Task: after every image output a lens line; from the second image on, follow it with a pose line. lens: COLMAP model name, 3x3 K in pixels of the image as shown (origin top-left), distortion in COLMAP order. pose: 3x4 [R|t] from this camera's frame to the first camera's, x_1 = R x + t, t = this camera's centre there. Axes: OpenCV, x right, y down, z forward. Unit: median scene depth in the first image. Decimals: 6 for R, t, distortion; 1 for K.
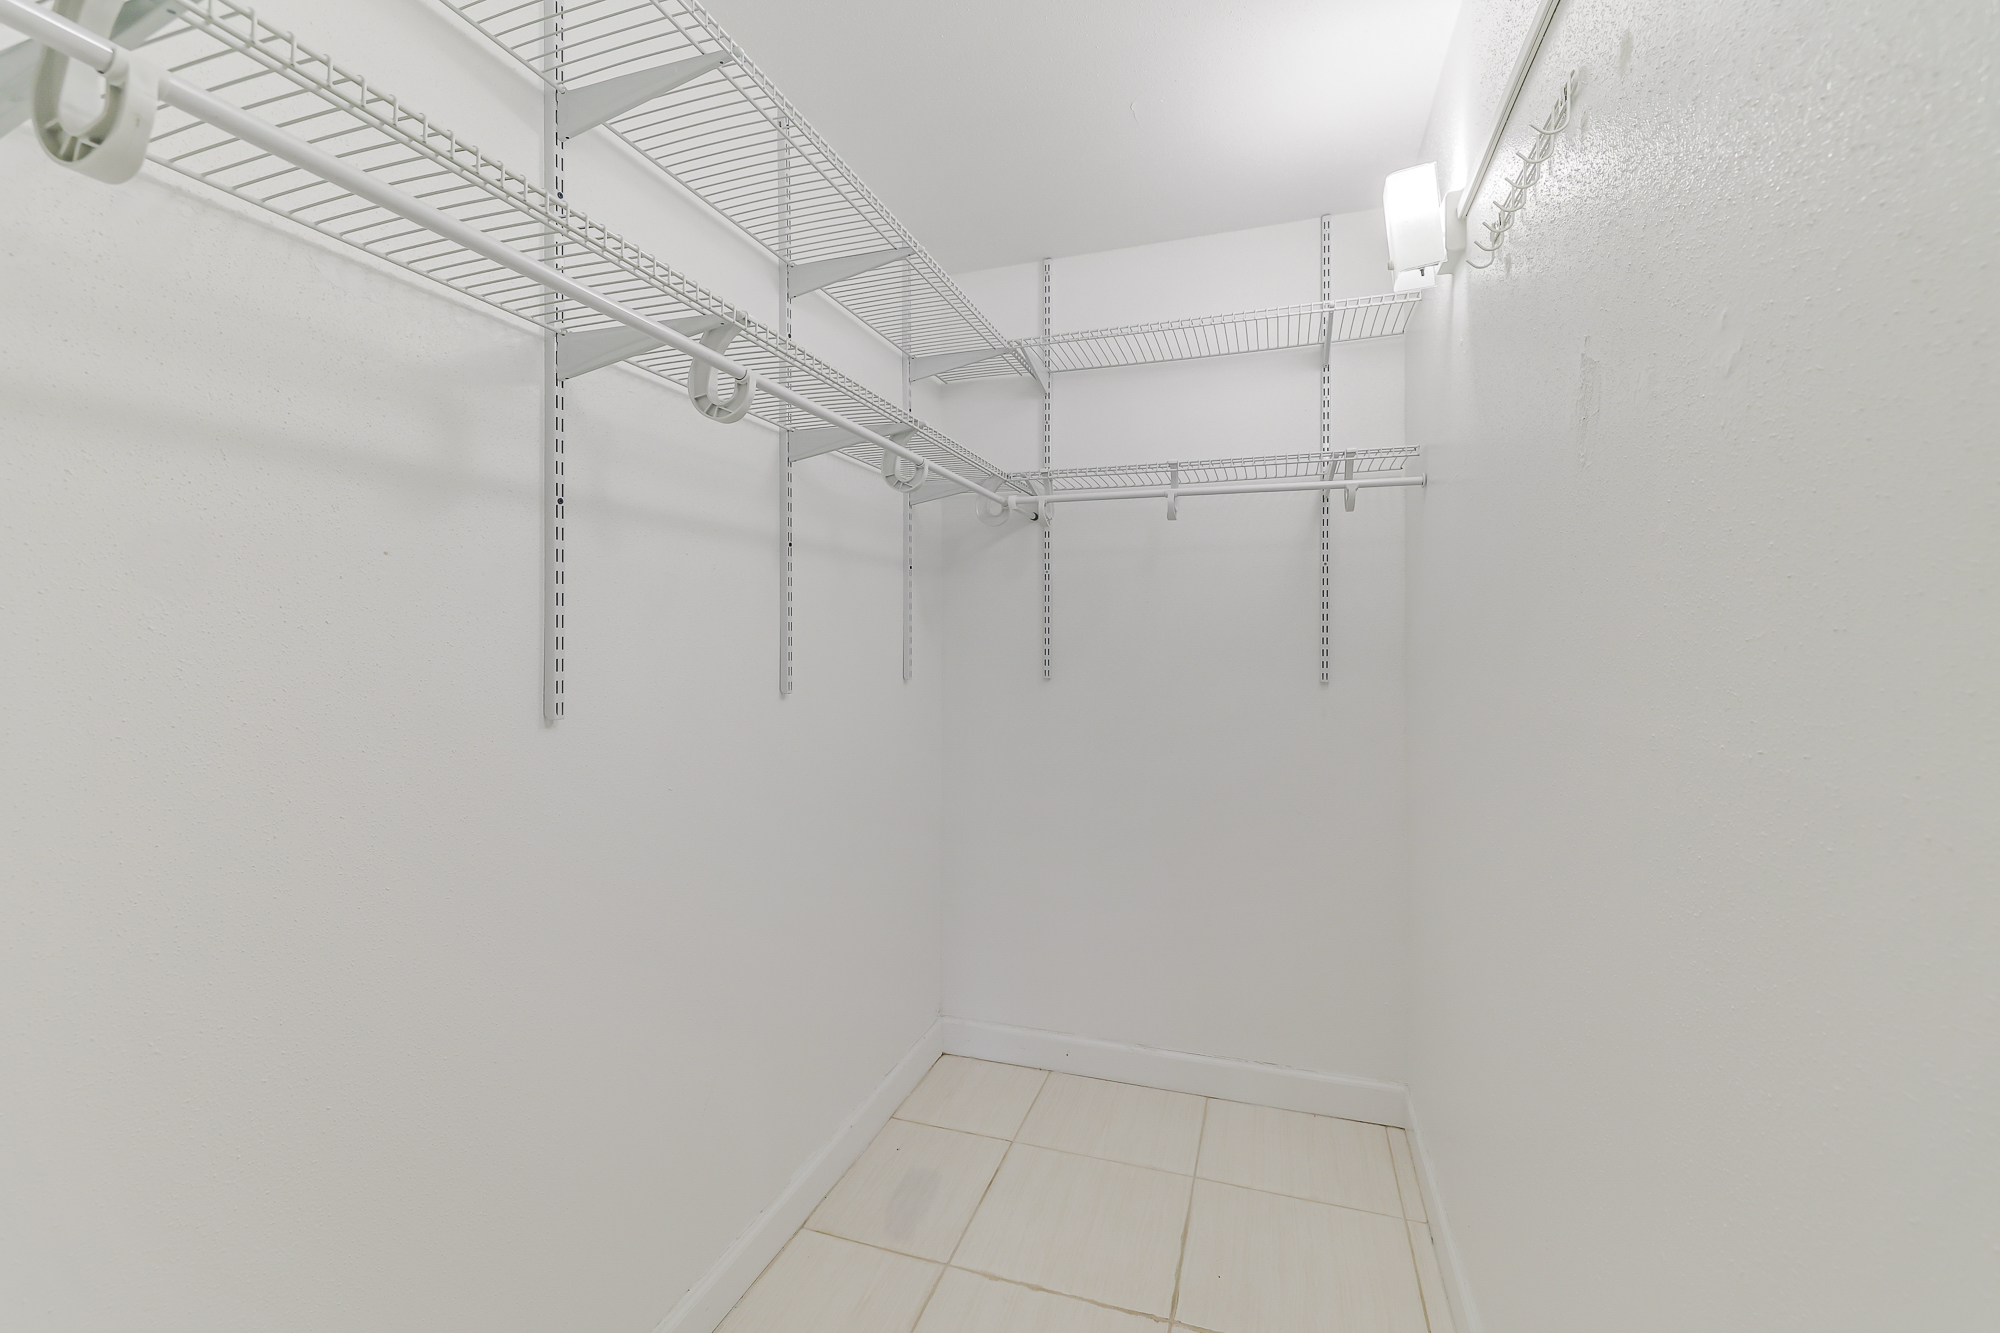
lens RADIAL K [[844.6, 0, 975.2], [0, 844.6, 651.8], [0, 0, 1]] dist [-0.000707, -0.000014]
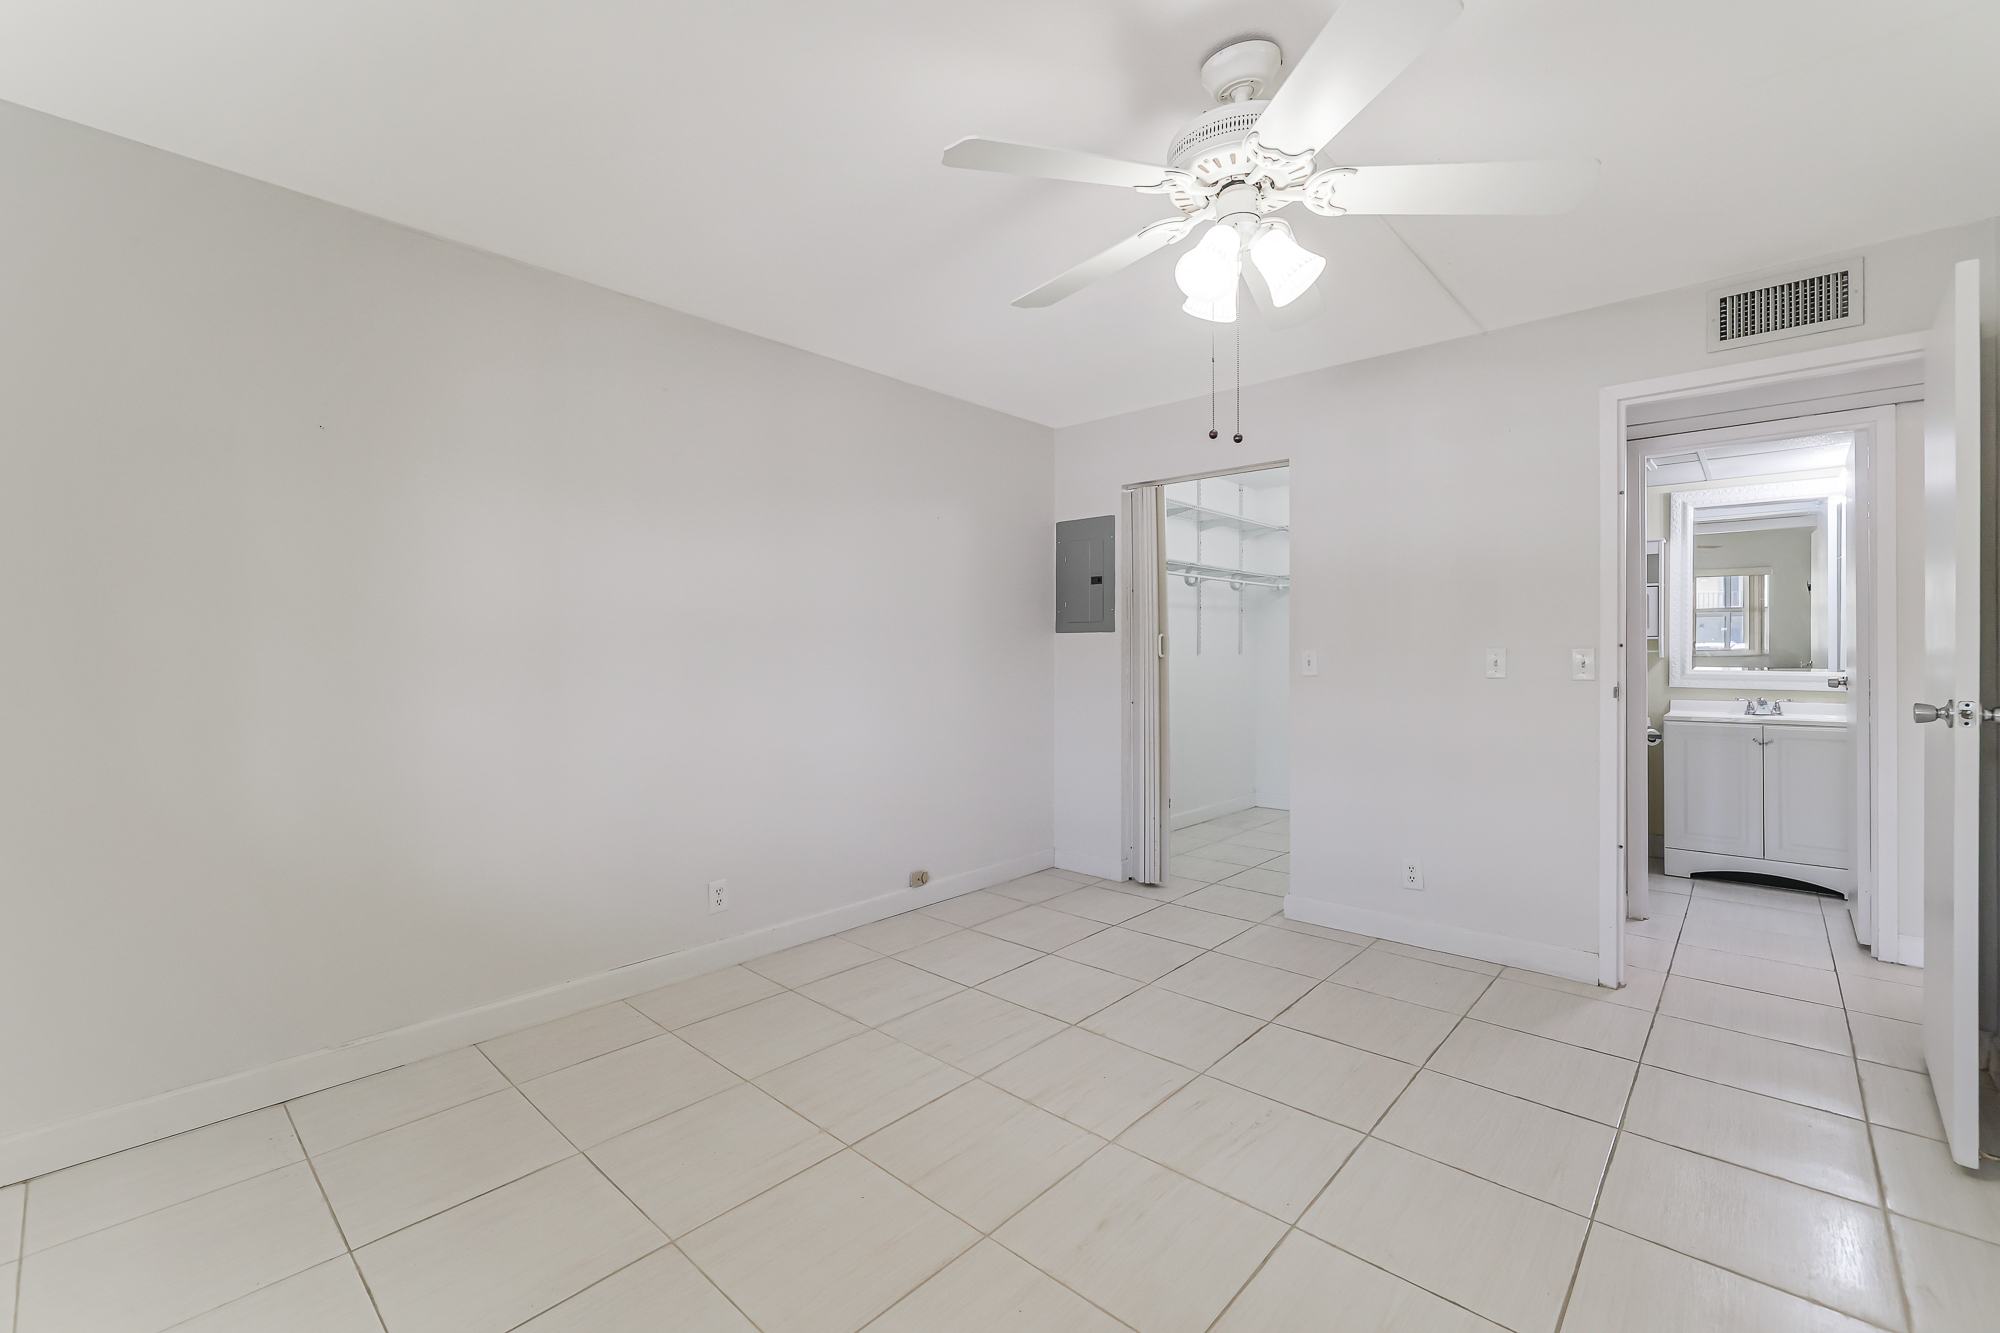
lens RADIAL K [[847.3, 0, 984.0], [0, 847.3, 651.3], [0, 0, 1]] dist [0.000372, 0.000068]
pose [[0.919920, 0.004355, -0.392082, 0.247377], [-0.007637, 0.999948, -0.006812, 0.058120], [0.392031, 0.009261, 0.919905, -1.958116]]
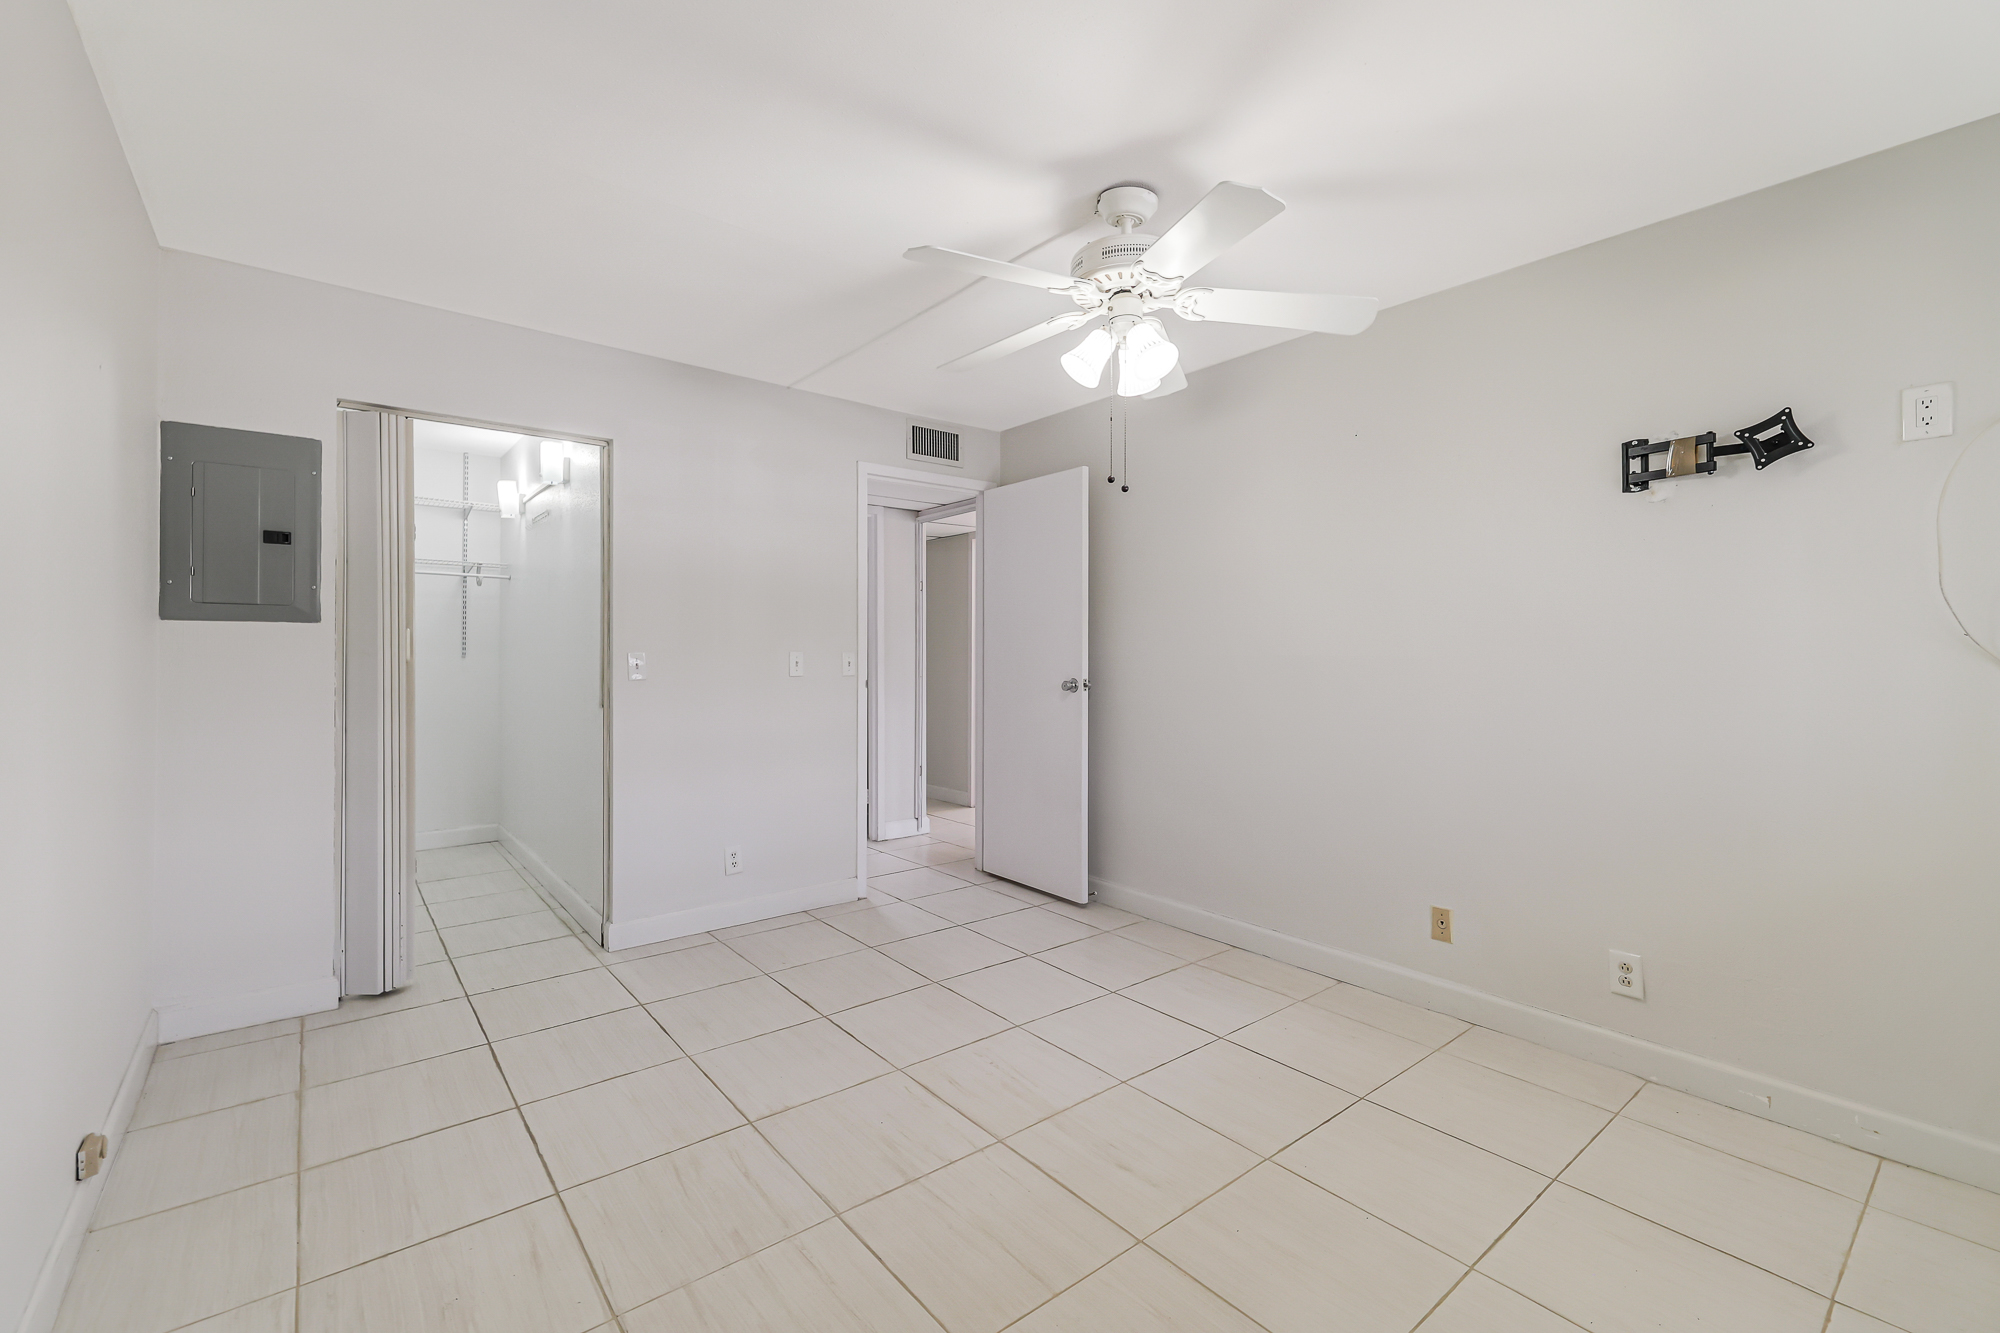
lens RADIAL K [[844.0, 0, 984.7], [0, 844.0, 643.6], [0, 0, 1]] dist [-0.001471, -0.000603]
pose [[0.522607, 0.015366, 0.852435, -0.855961], [0.004800, 0.999769, -0.020965, 0.059573], [-0.852560, 0.015048, 0.522413, -1.500890]]
